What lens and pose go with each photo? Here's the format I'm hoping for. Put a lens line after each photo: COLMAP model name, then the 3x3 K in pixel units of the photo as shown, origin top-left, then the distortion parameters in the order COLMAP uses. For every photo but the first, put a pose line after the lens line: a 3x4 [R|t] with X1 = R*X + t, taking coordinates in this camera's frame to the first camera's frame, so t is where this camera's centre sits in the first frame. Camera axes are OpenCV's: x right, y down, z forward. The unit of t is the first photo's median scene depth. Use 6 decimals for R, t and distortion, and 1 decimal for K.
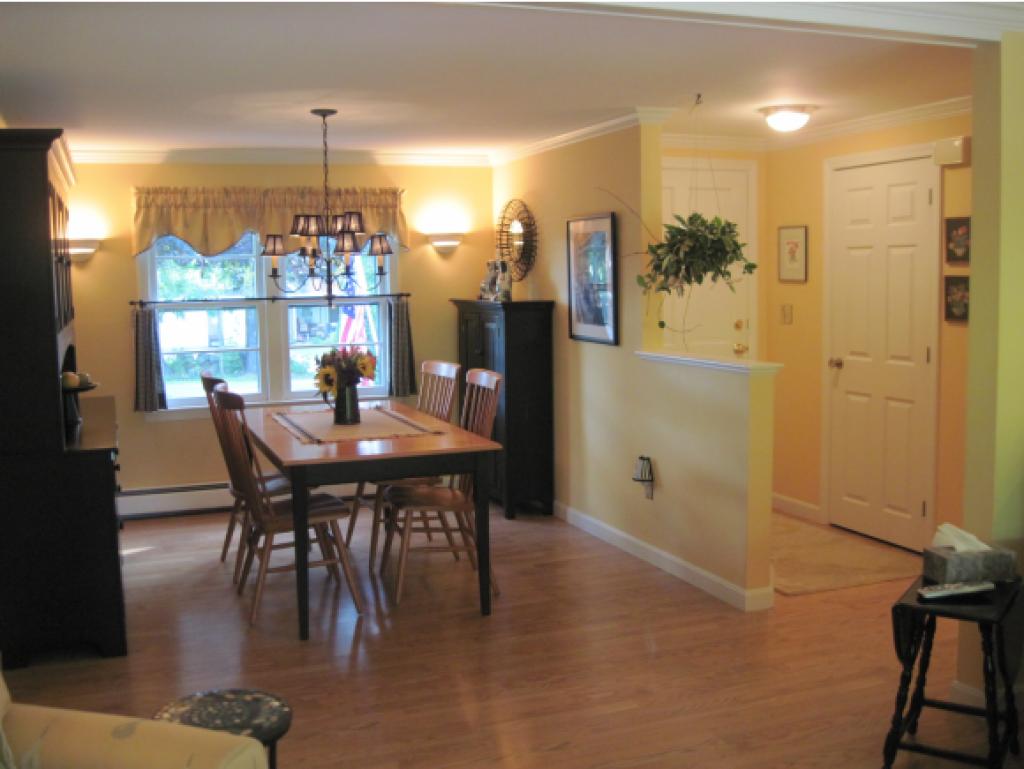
lens RADIAL K [[1043.0, 0, 503.9], [0, 1043.0, 382.6], [0, 0, 1]] dist [-0.102407, 0.000000]
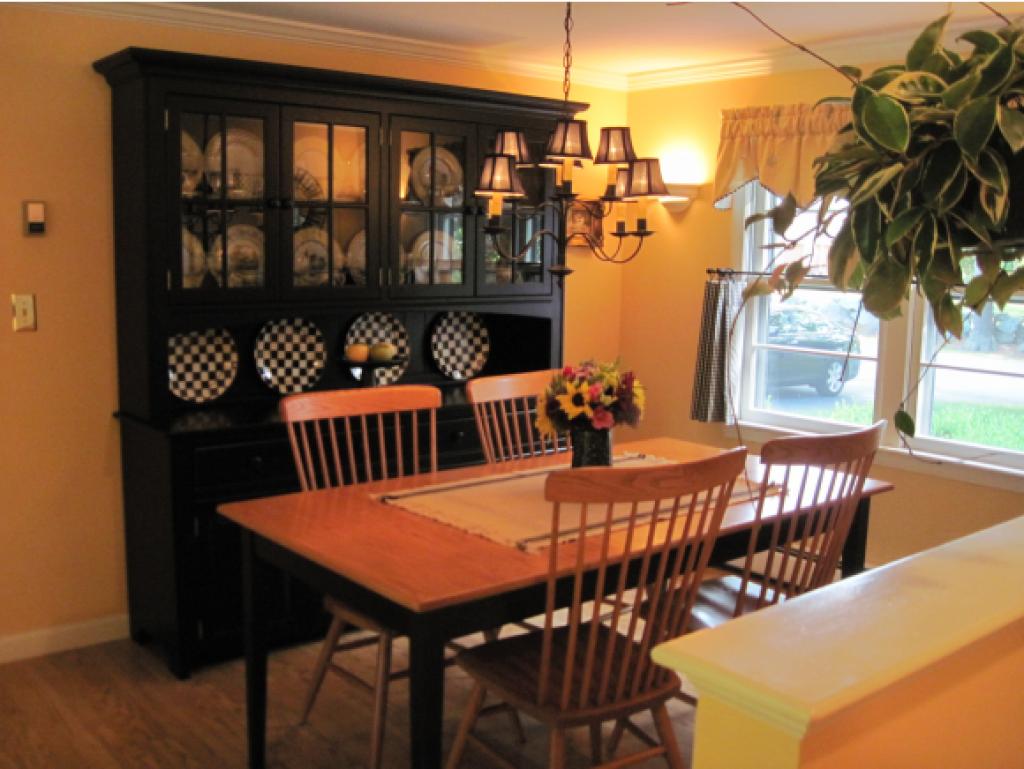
lens RADIAL K [[1043.0, 0, 507.5], [0, 1043.0, 389.0], [0, 0, 1]] dist [-0.102407, 0.000000]
pose [[0.315260, 0.158559, -0.935666, 0.297298], [-0.124079, 0.984367, 0.125005, -0.068360], [0.940859, 0.076688, 0.330006, 0.619079]]
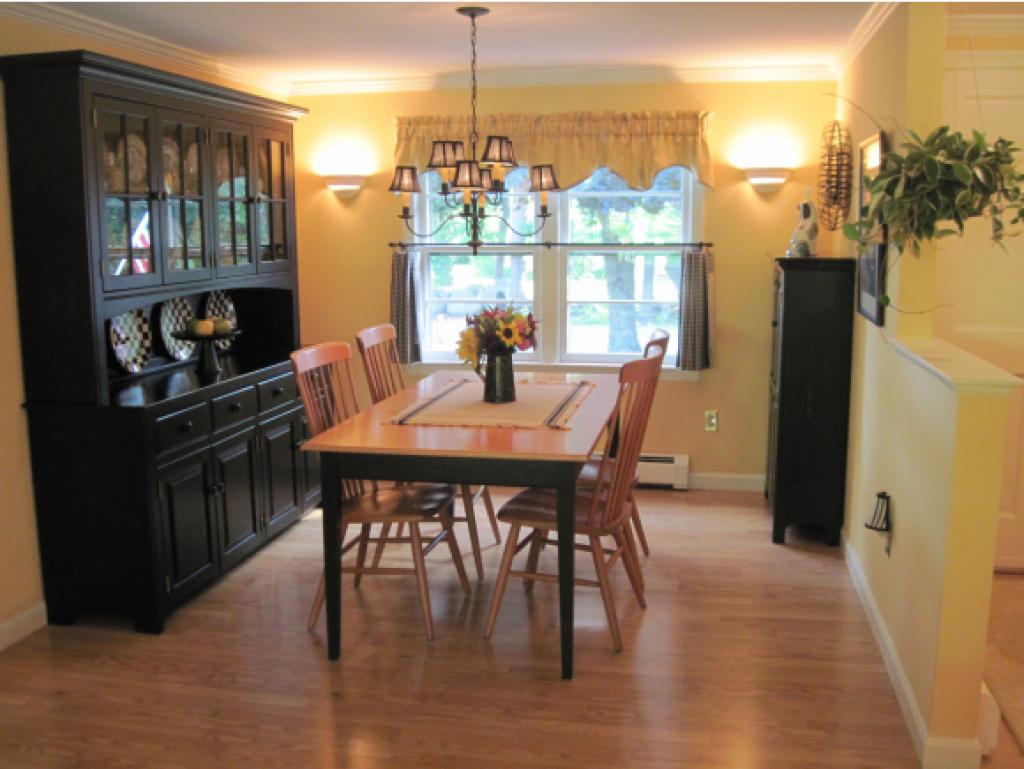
lens RADIAL K [[1043.0, 0, 516.8], [0, 1043.0, 389.8], [0, 0, 1]] dist [-0.102407, 0.000000]
pose [[0.849320, 0.097112, -0.518869, 0.227746], [-0.066415, 0.994780, 0.077471, -0.027287], [0.523683, -0.031337, 0.851336, 0.258629]]
